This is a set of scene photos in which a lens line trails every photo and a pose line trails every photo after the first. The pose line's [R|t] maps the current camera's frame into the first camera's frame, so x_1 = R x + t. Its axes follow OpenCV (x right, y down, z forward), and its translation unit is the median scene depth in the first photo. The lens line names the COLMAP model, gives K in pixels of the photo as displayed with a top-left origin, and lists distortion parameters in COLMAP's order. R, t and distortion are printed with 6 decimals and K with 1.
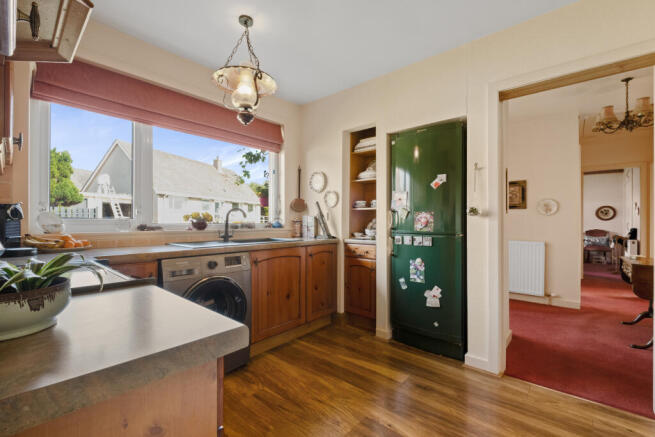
lens RADIAL K [[284.8, 0, 329.4], [0, 284.8, 220.3], [0, 0, 1]] dist [-0.000261, -0.000610]
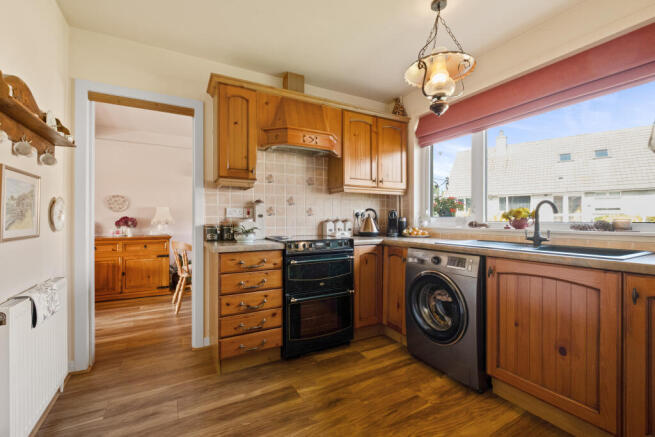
lens RADIAL K [[283.4, 0, 327.5], [0, 283.4, 218.5], [0, 0, 1]] dist [-0.000076, -0.000254]
pose [[-0.342326, -0.003101, -0.939576, 0.509022], [0.002760, 0.999987, -0.004306, 0.003982], [0.939577, -0.004068, -0.342313, 0.702356]]
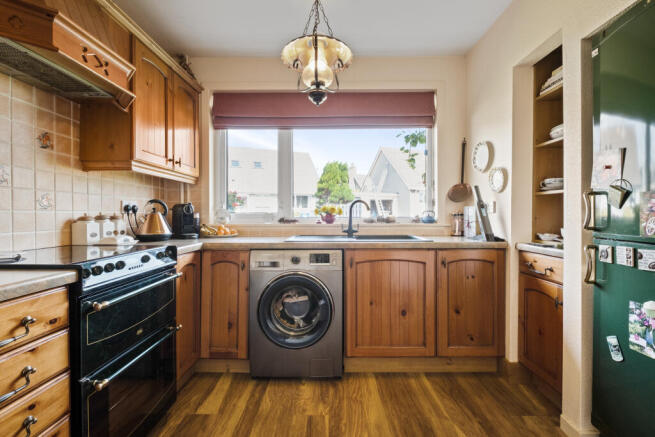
lens RADIAL K [[288.4, 0, 329.9], [0, 288.4, 215.7], [0, 0, 1]] dist [-0.004903, -0.001286]
pose [[0.652772, 0.000208, -0.757555, 0.289208], [0.004402, 0.999982, 0.004067, 0.002148], [0.757542, -0.005989, 0.652759, 0.323988]]
